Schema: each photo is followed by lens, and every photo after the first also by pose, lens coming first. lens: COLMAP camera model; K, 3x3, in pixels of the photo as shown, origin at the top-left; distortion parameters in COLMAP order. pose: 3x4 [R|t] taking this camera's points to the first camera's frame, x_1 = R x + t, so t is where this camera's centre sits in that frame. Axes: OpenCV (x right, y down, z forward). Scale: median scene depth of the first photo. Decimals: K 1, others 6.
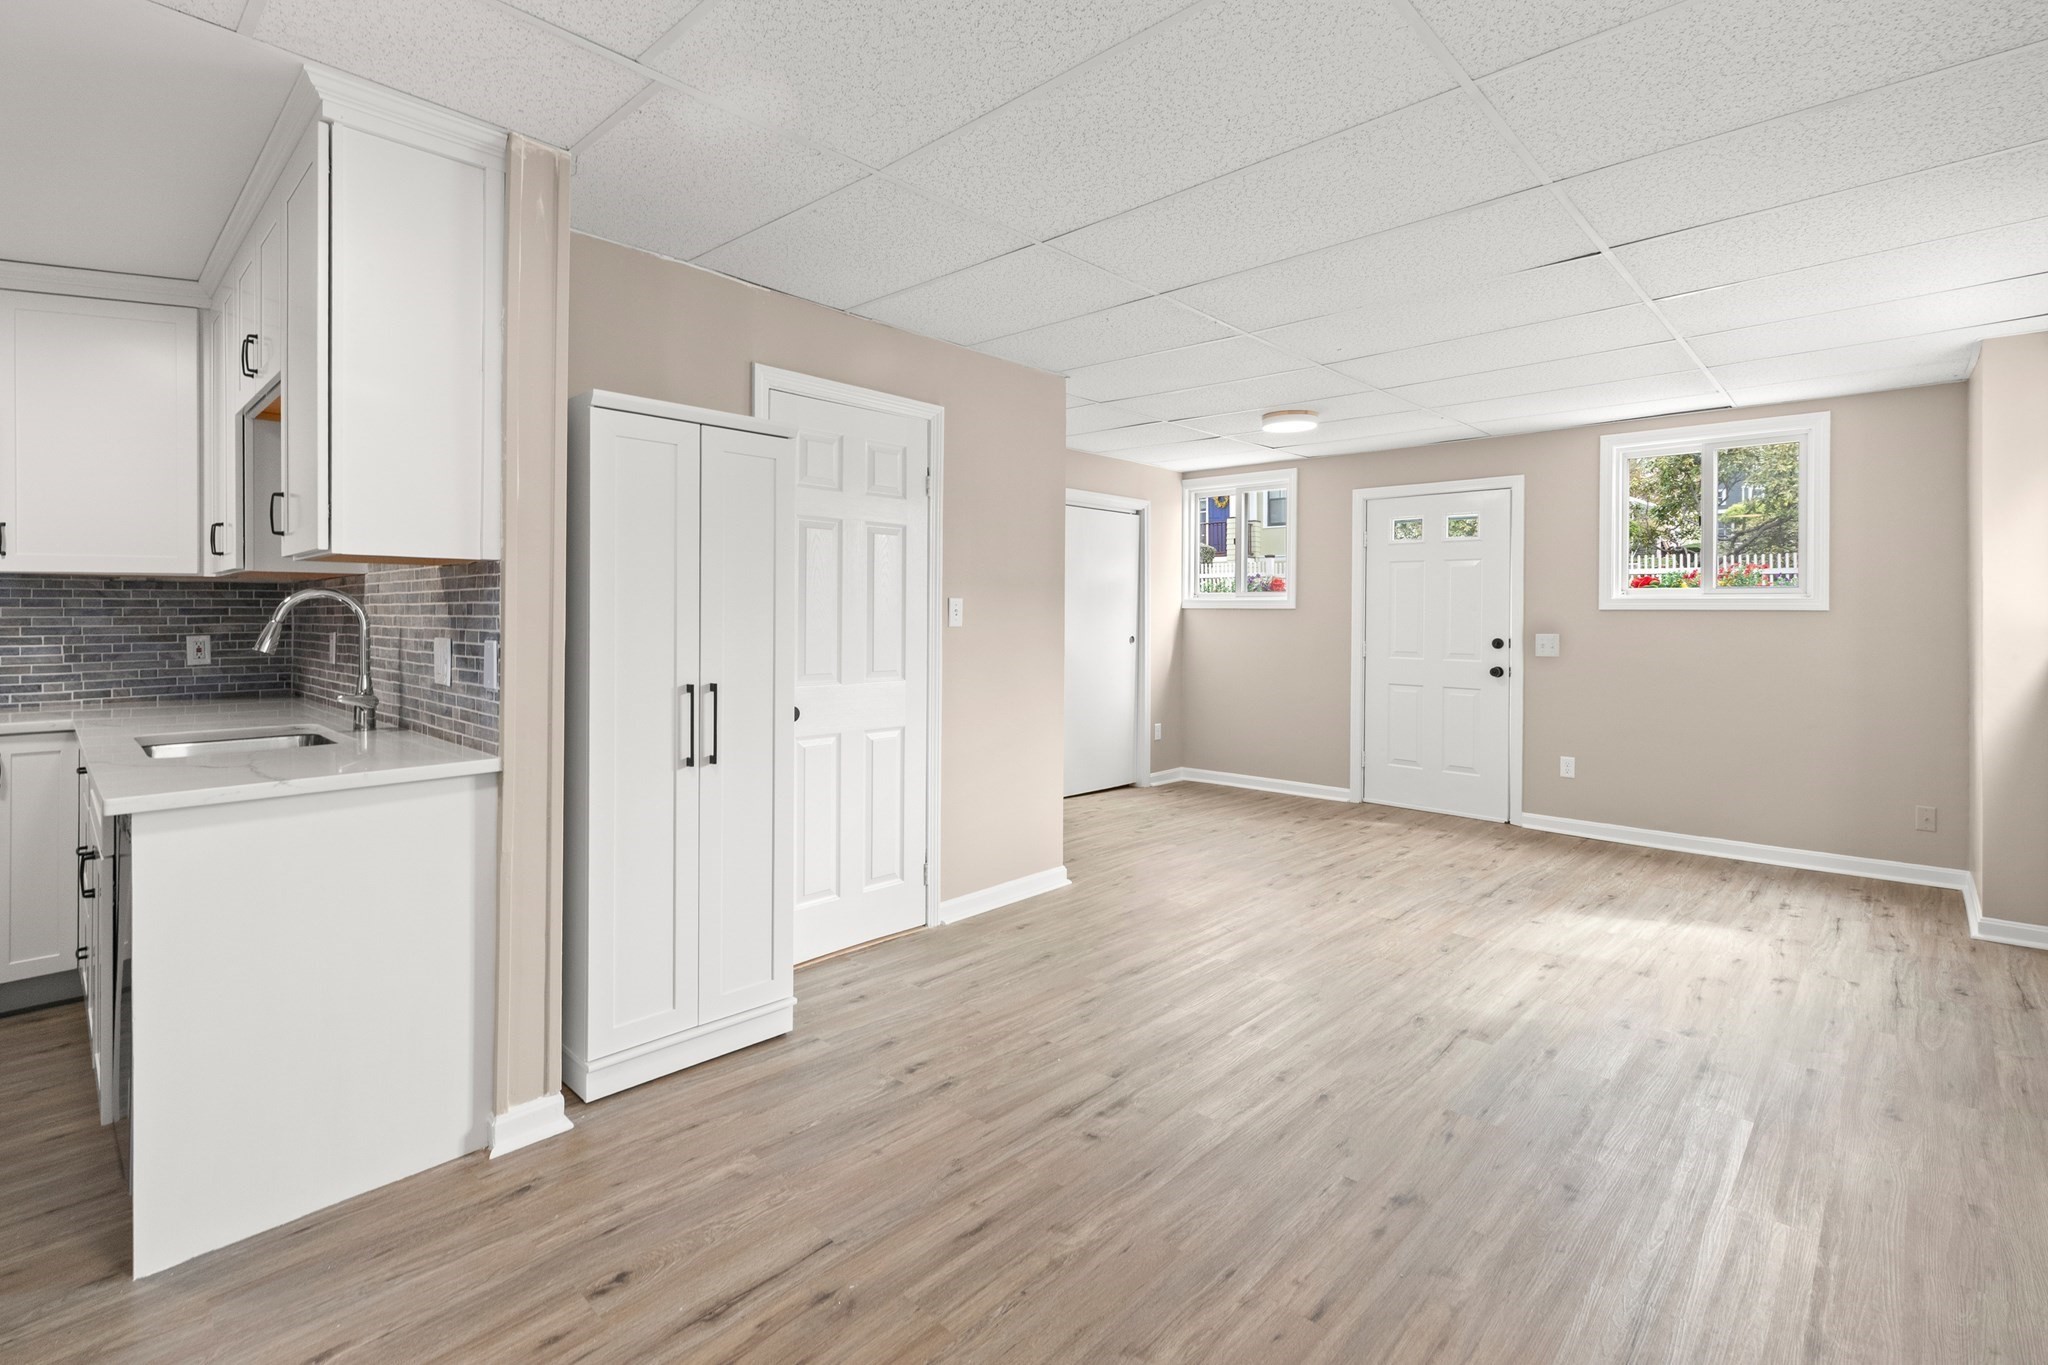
lens RADIAL K [[940.6, 0, 1036.9], [0, 940.6, 609.1], [0, 0, 1]] dist [0.006307, -0.000343]
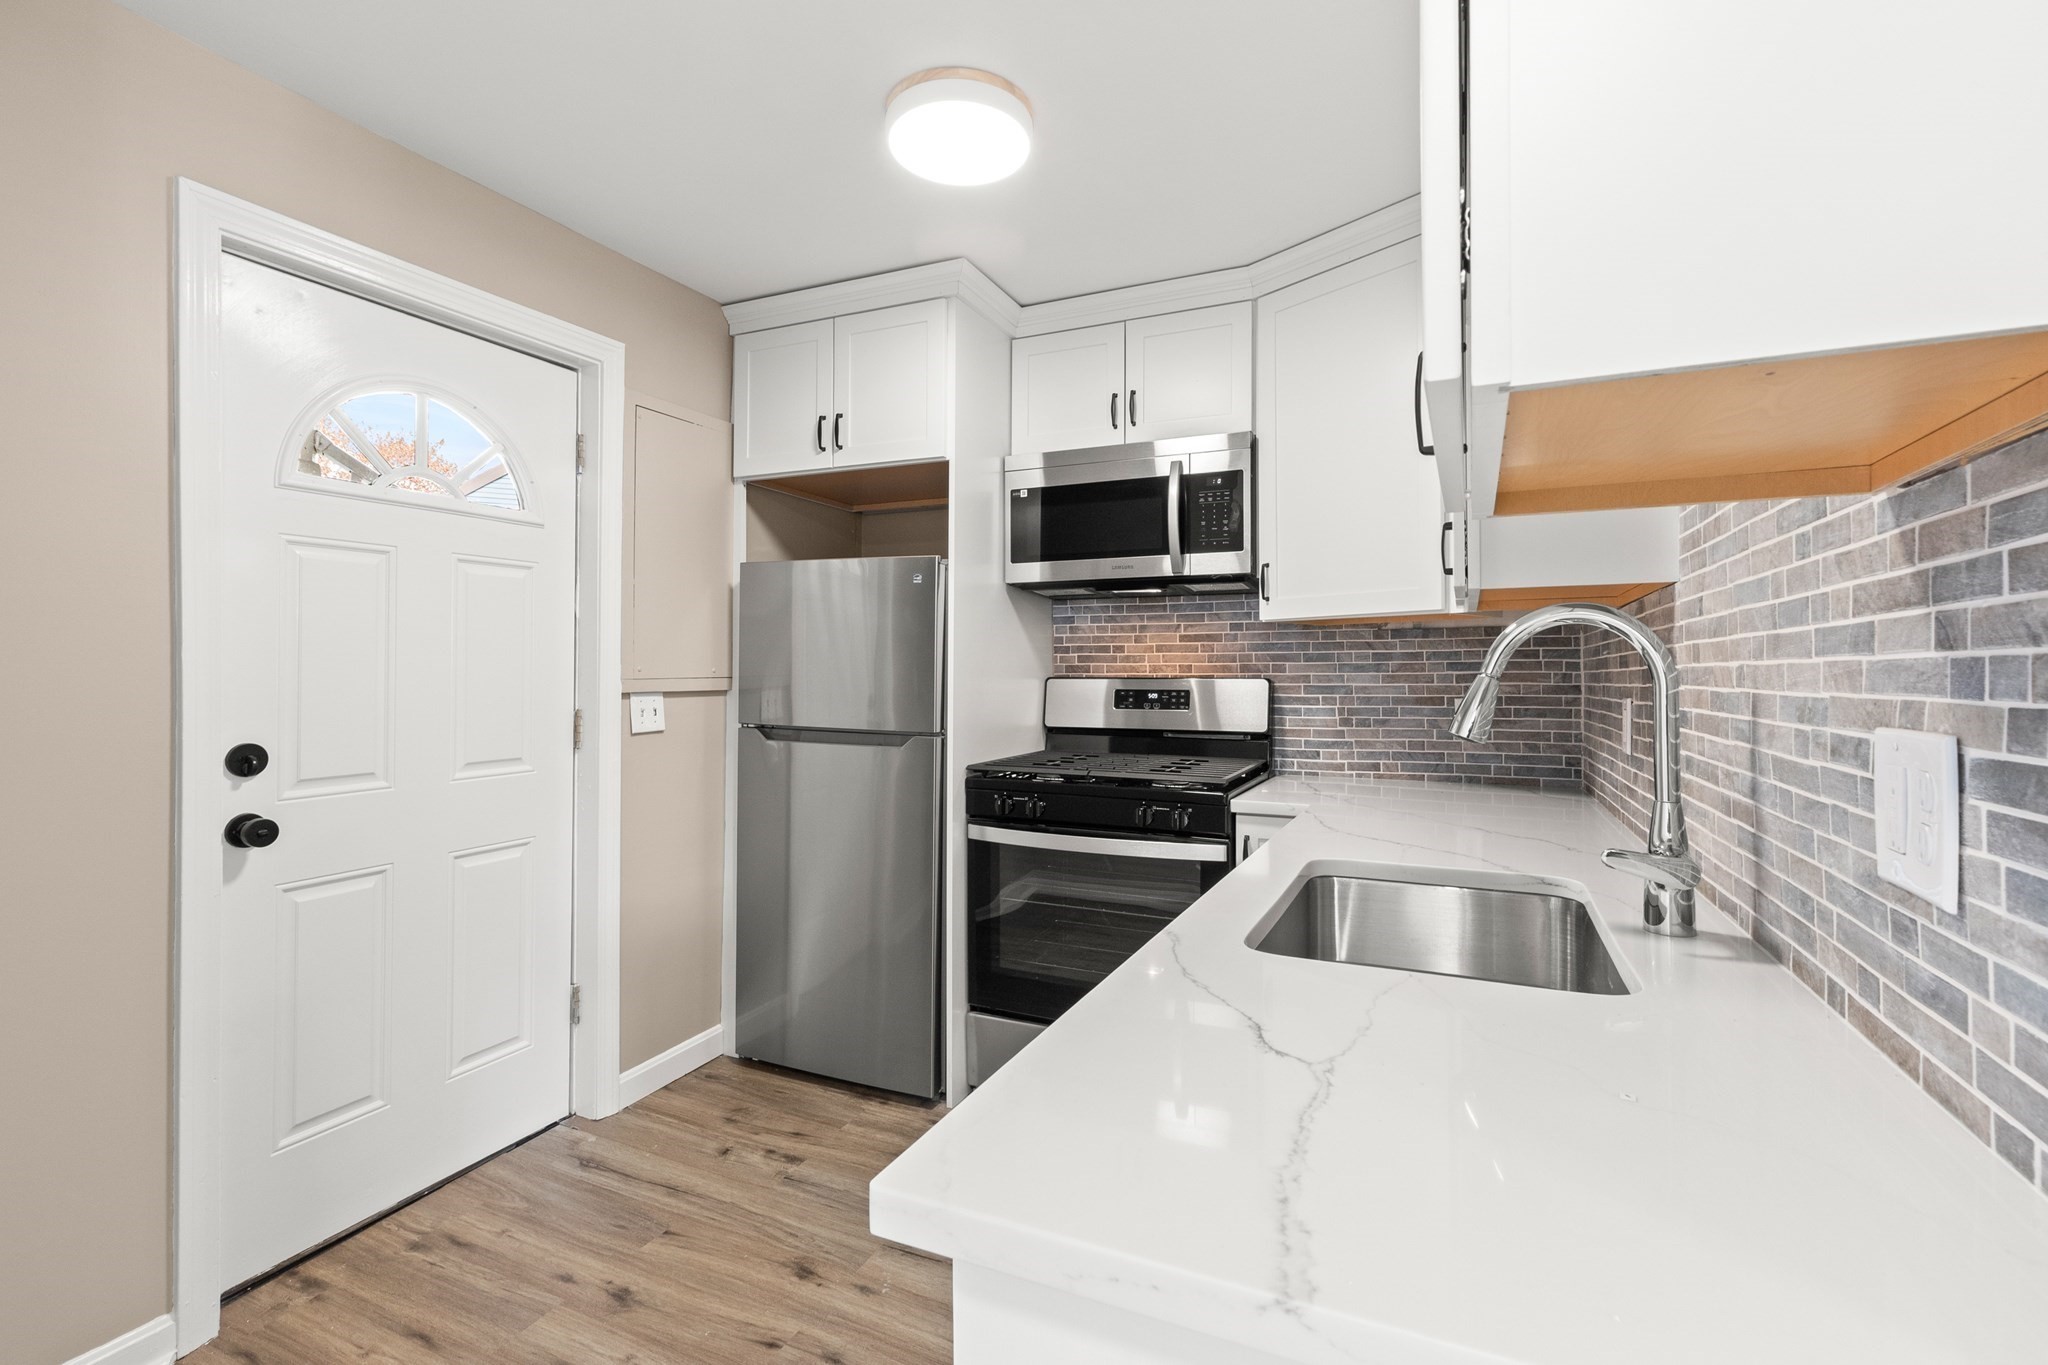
lens RADIAL K [[914.9, 0, 1033.9], [0, 914.9, 669.5], [0, 0, 1]] dist [0.000176, 0.000121]
pose [[0.311960, -0.008172, -0.950060, -0.328889], [0.004801, 0.999964, -0.007024, 0.009168], [0.950083, -0.002370, 0.311988, 0.482320]]
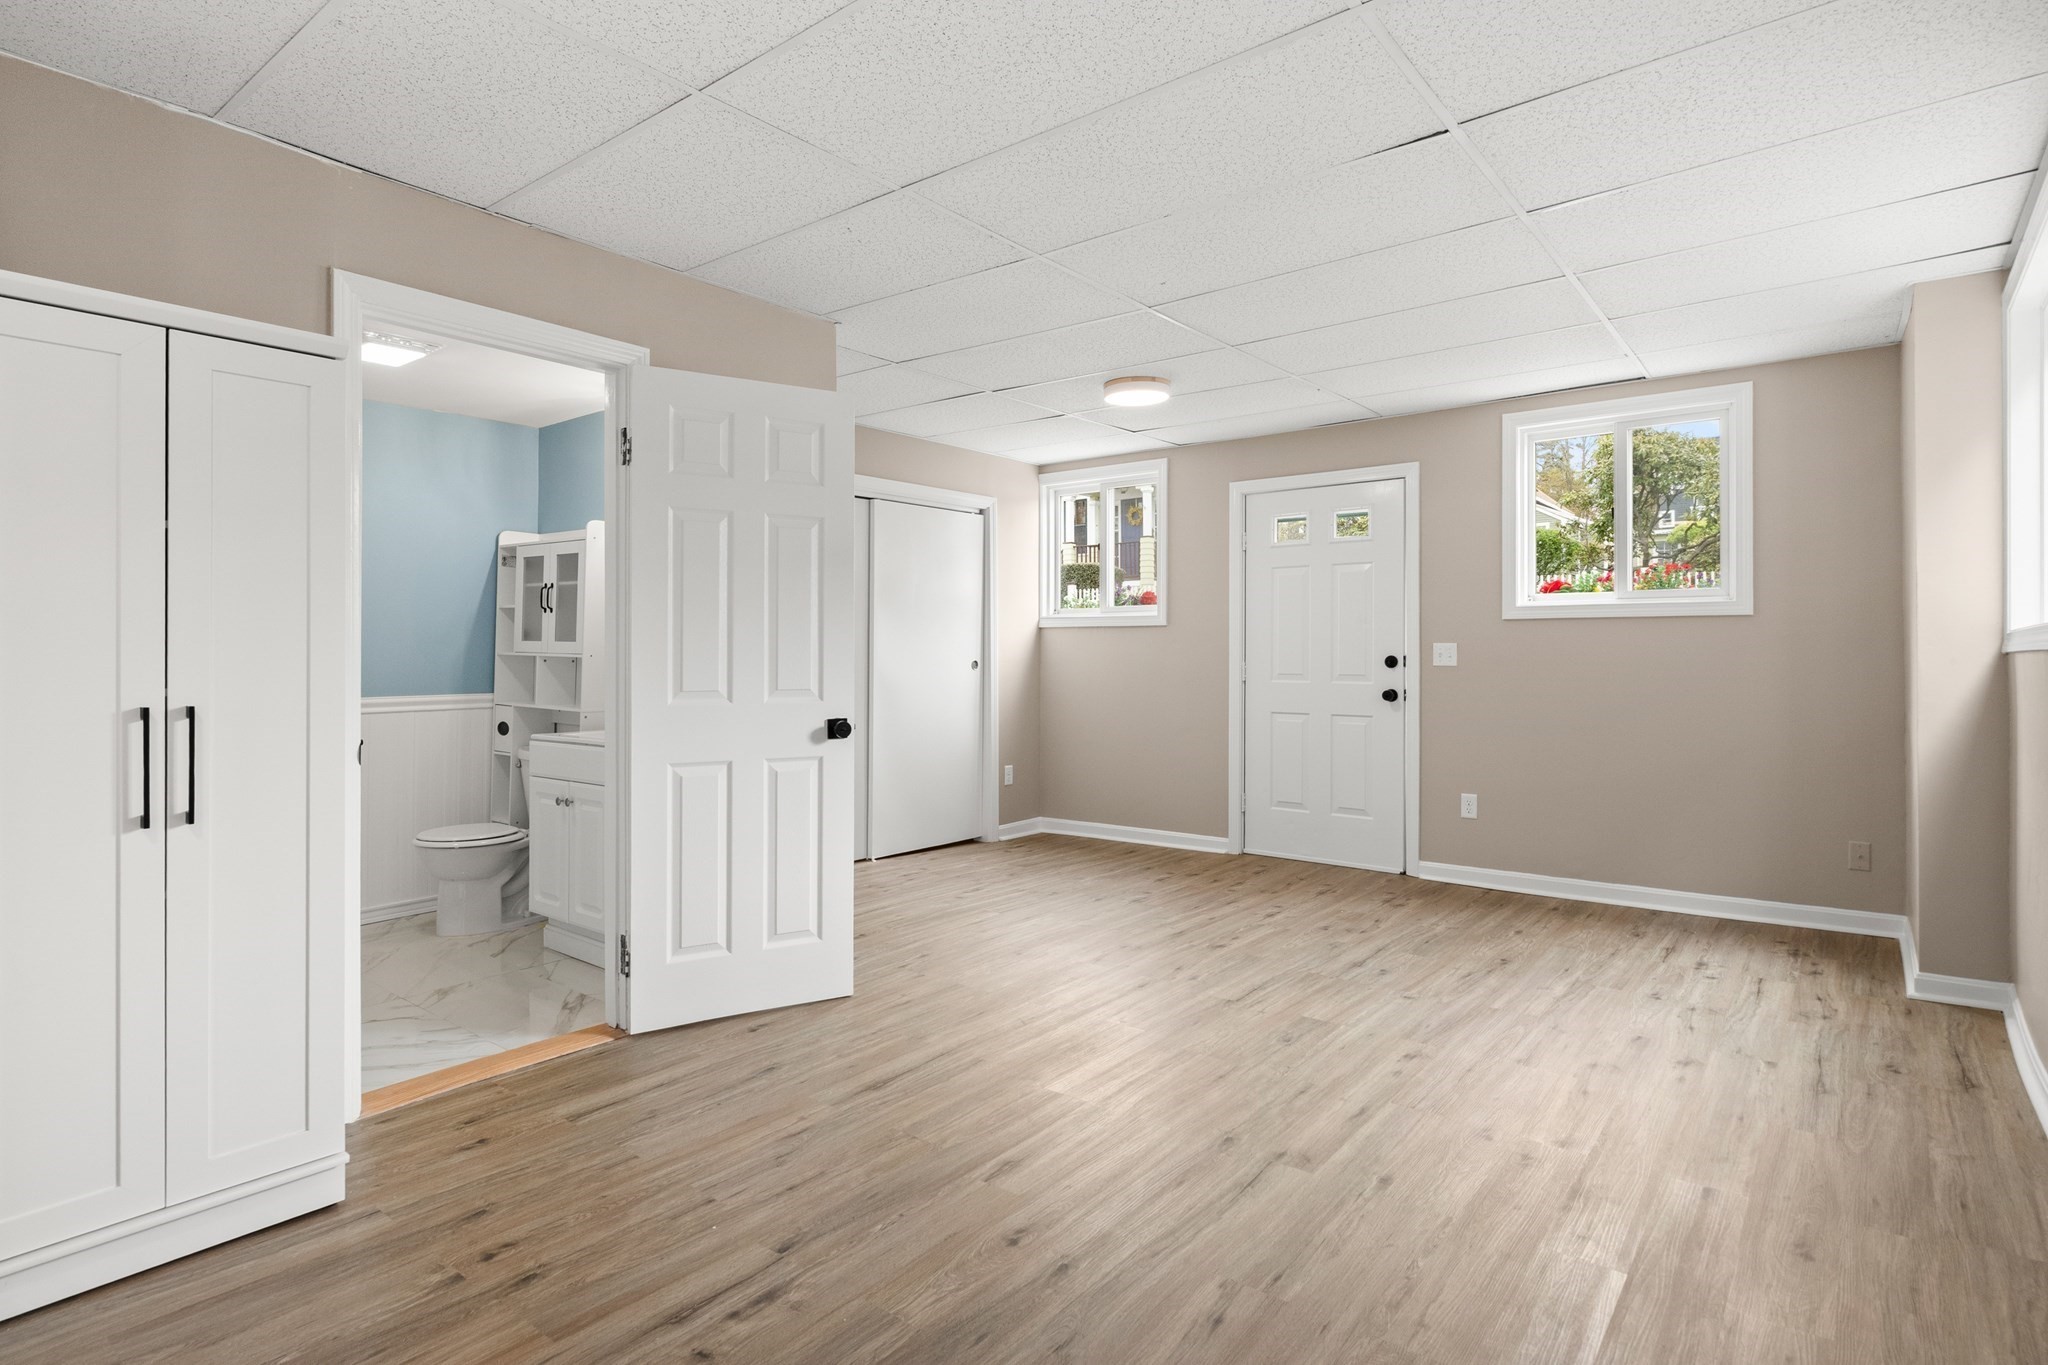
lens RADIAL K [[1049.6, 0, 1030.5], [0, 1049.6, 647.0], [0, 0, 1]] dist [0.000252, 0.000756]
pose [[0.996910, -0.009424, 0.077989, 0.160656], [0.009292, 0.999955, 0.002068, 0.031596], [-0.078005, -0.001337, 0.996952, 0.149899]]
